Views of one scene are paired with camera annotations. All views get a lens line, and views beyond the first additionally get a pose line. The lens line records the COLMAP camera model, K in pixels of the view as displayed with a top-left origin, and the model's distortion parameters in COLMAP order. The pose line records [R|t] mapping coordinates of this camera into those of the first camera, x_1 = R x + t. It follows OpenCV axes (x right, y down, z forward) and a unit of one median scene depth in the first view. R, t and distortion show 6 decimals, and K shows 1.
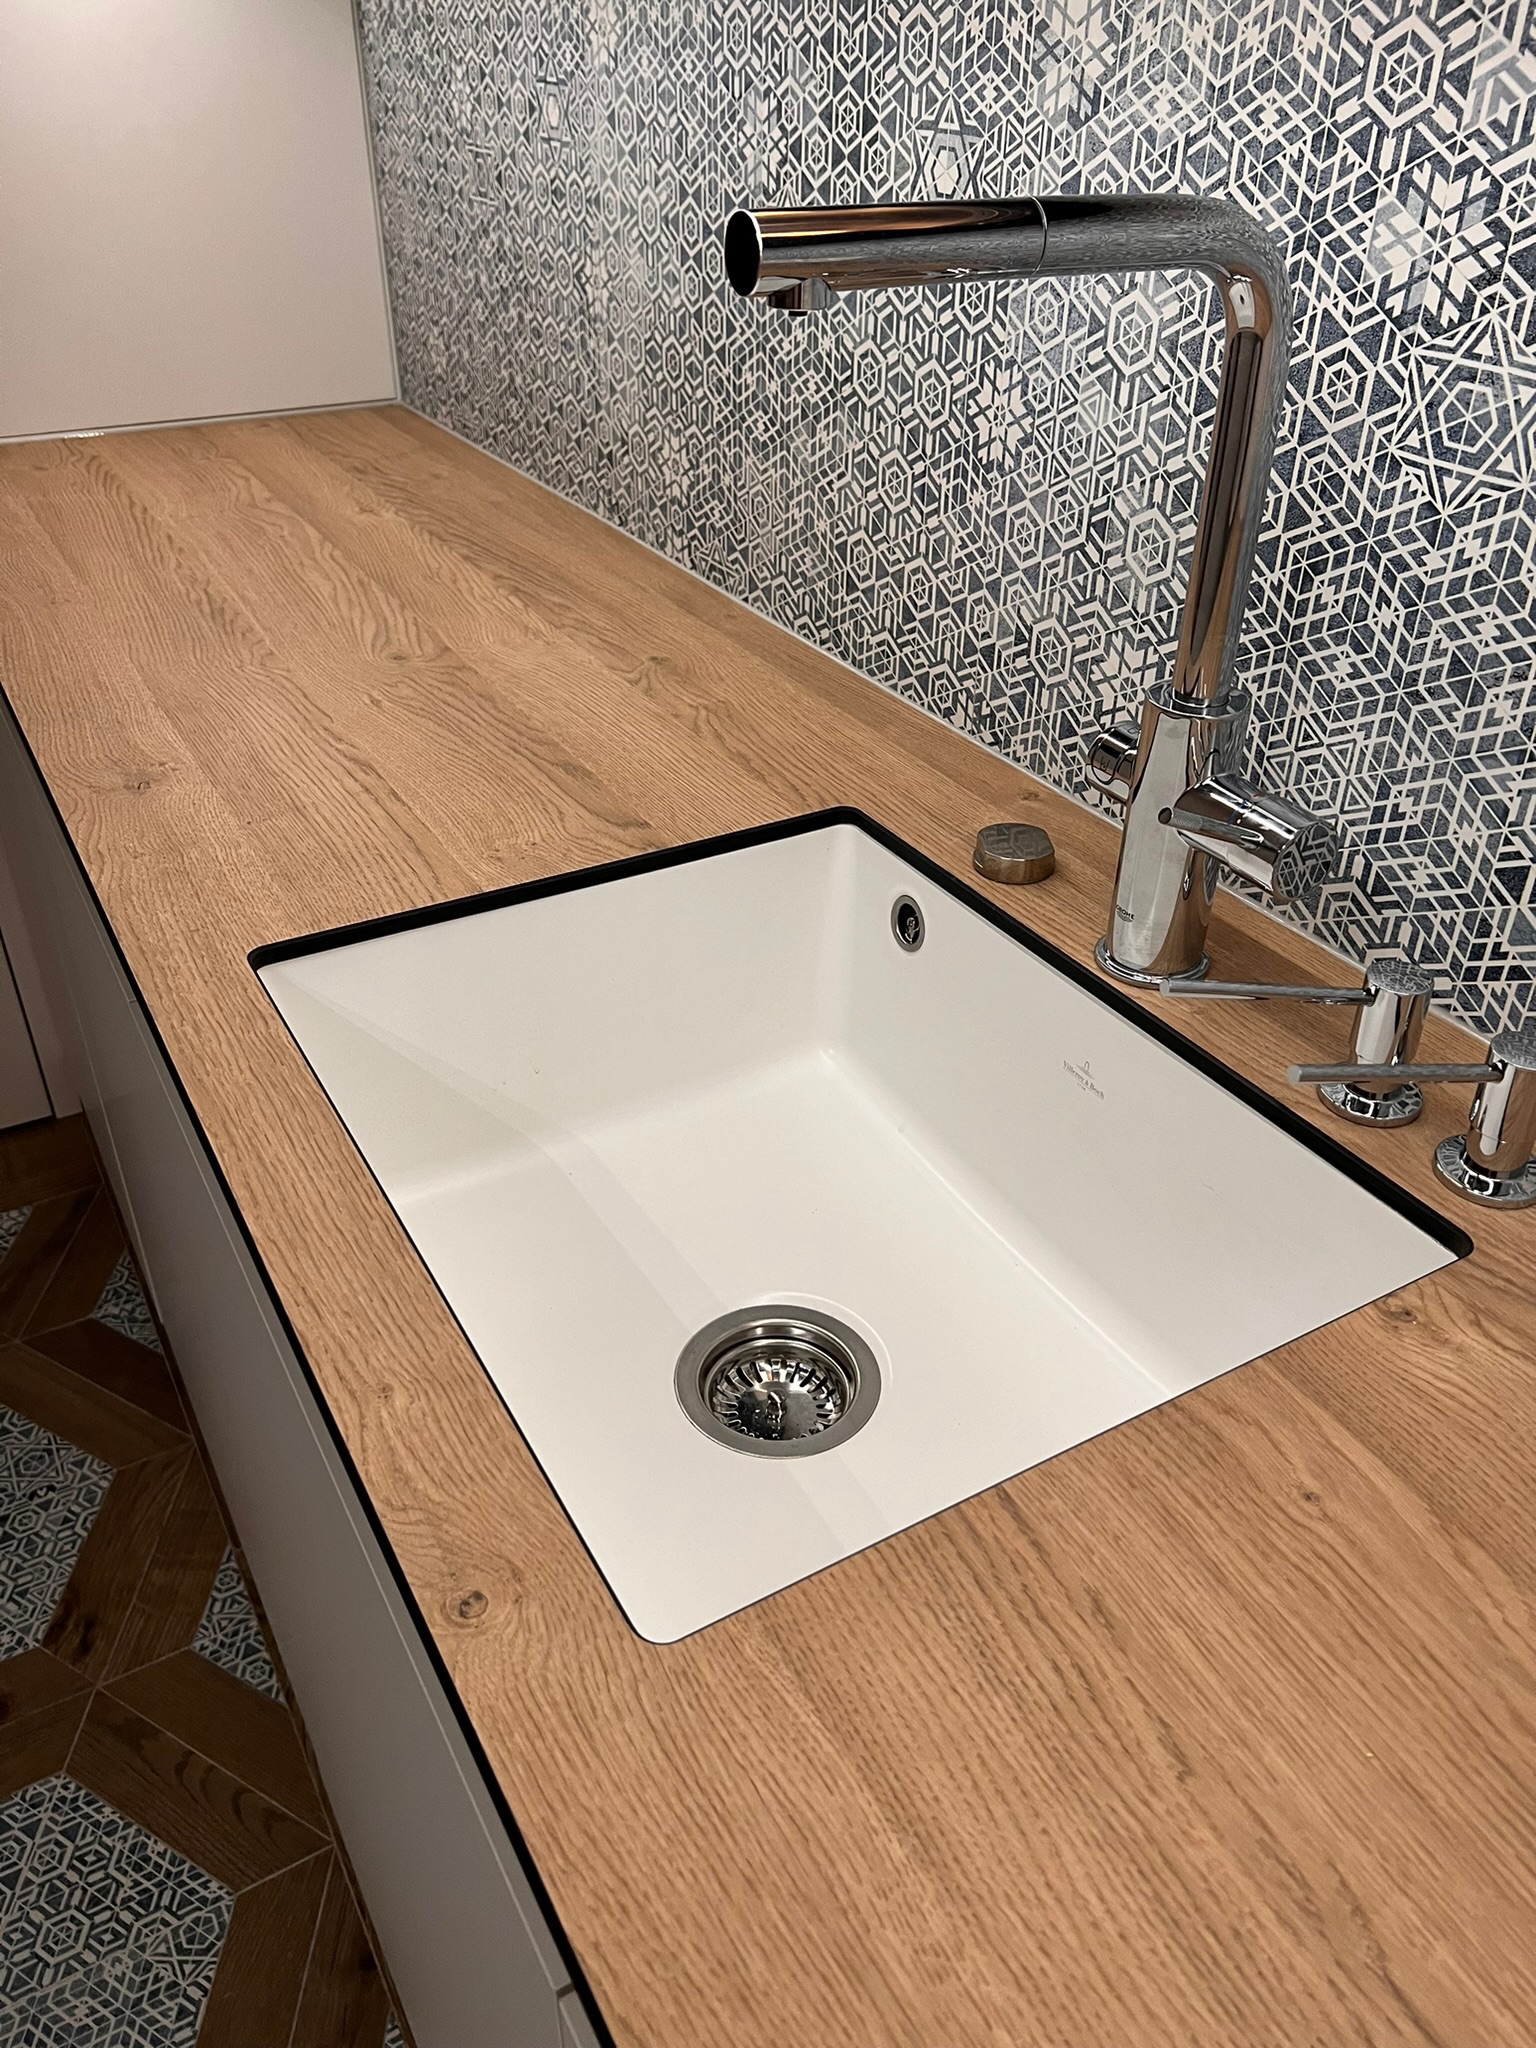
lens RADIAL K [[1548.4, 0, 767.9], [0, 1548.4, 1032.1], [0, 0, 1]] dist [0.034350, -0.048541]
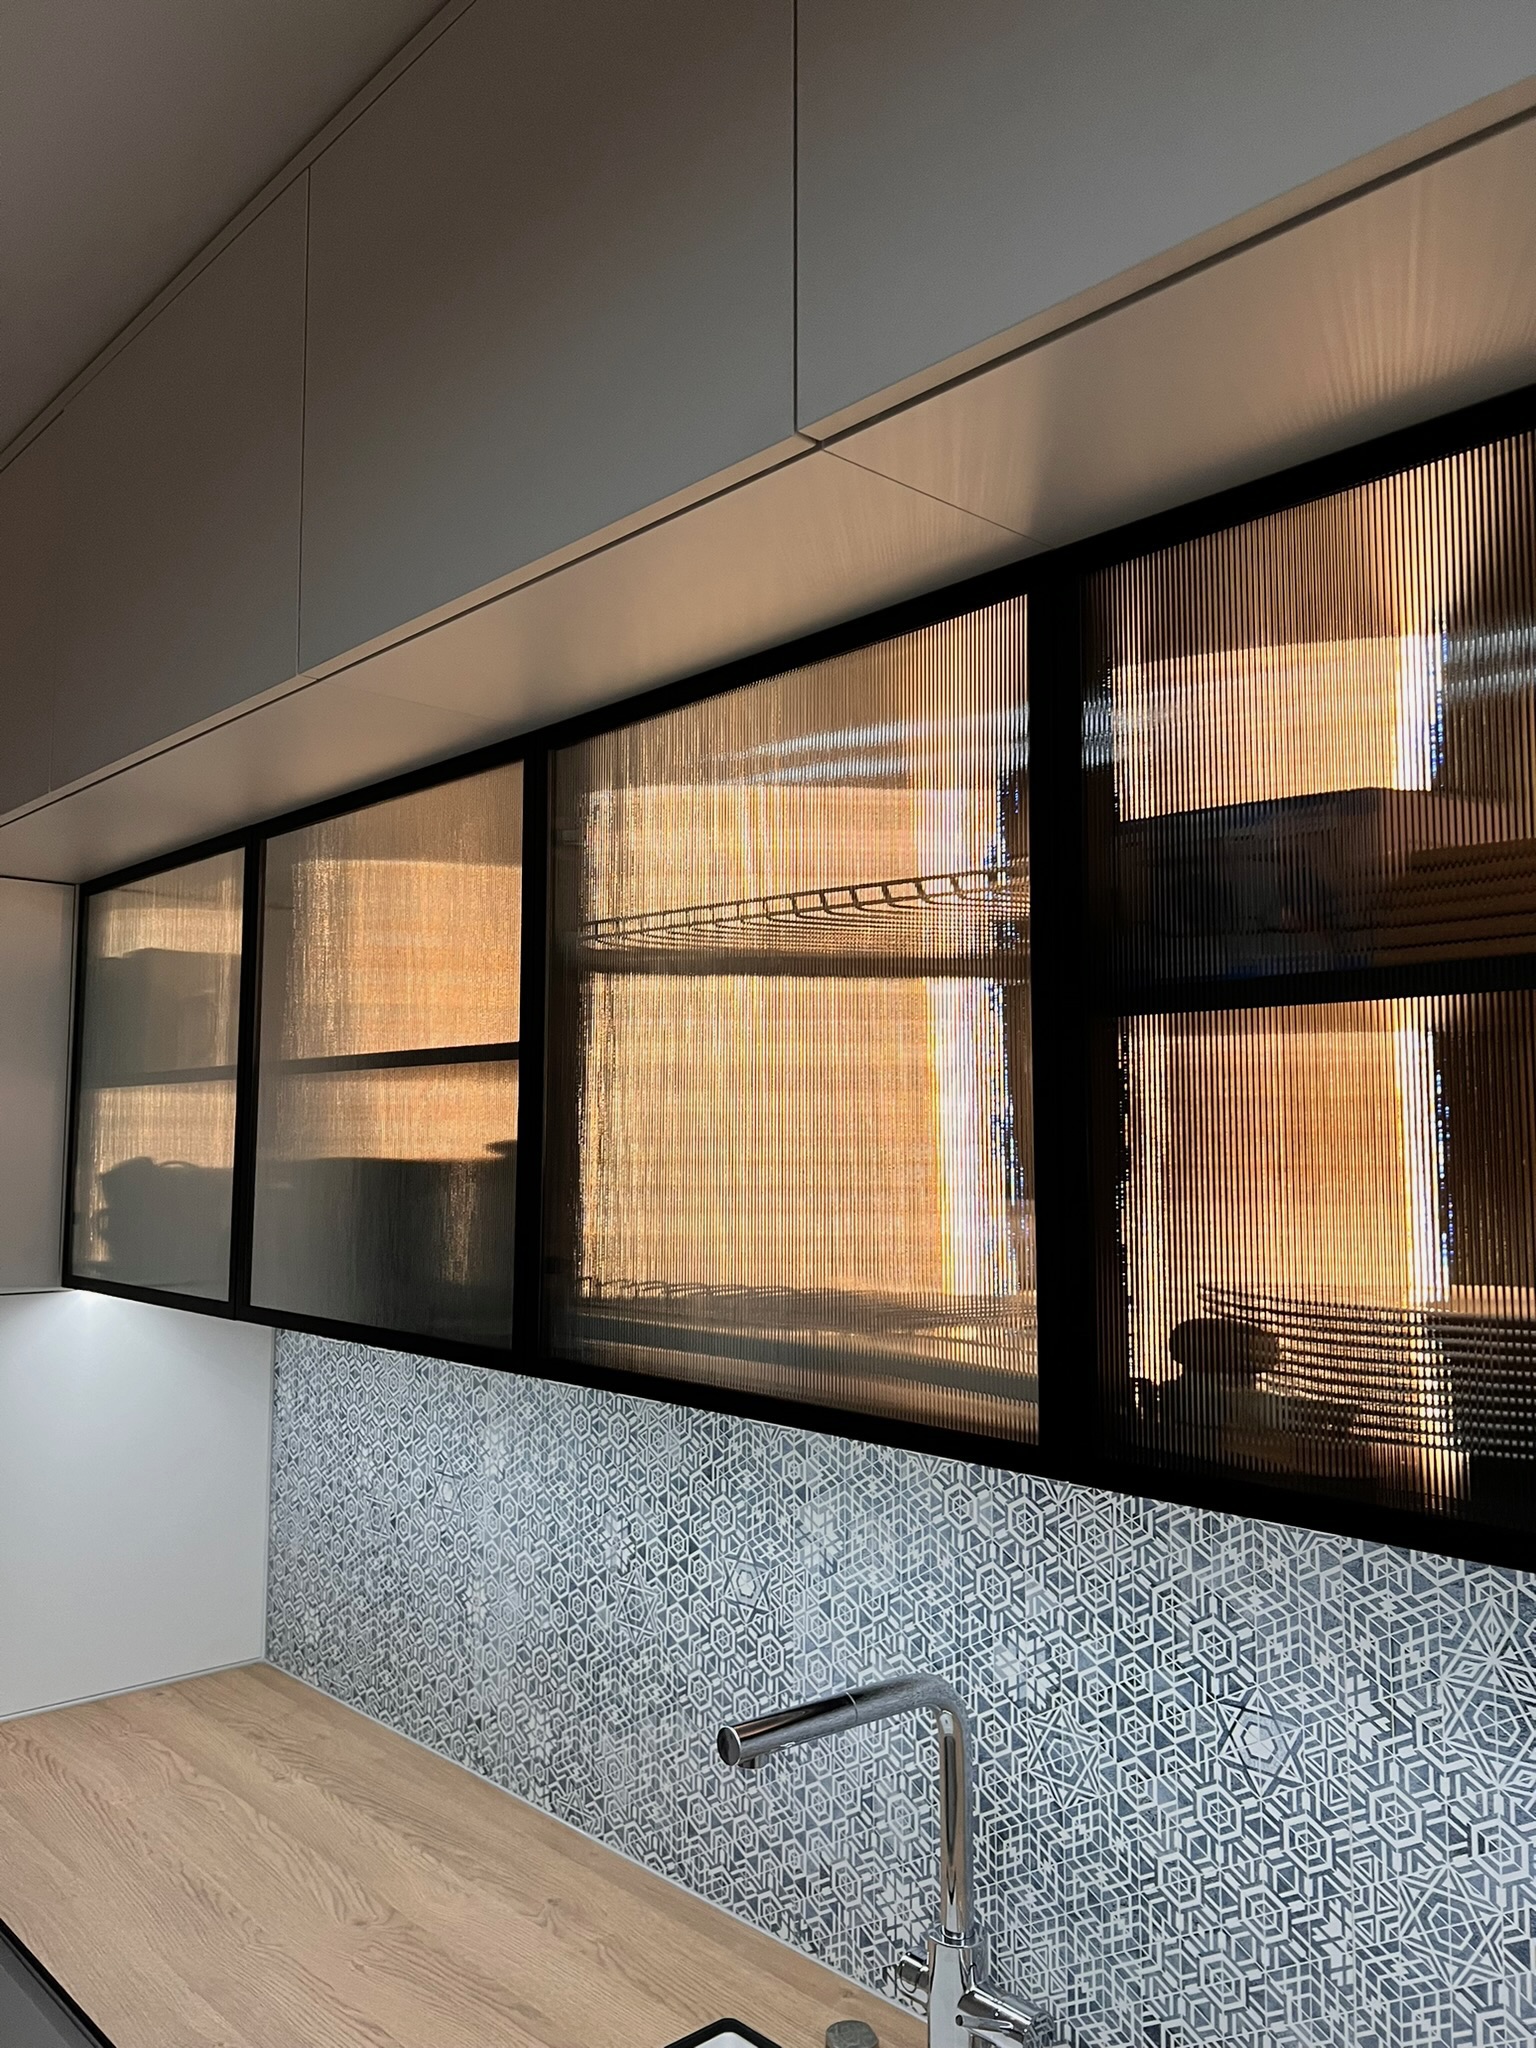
lens RADIAL K [[1546.1, 0, 754.7], [0, 1546.1, 1019.6], [0, 0, 1]] dist [0.015390, -0.016263]
pose [[0.976418, 0.011812, 0.215565, -0.265152], [0.125577, 0.781127, -0.611614, 0.015287], [-0.175608, 0.624261, 0.761223, -0.735377]]
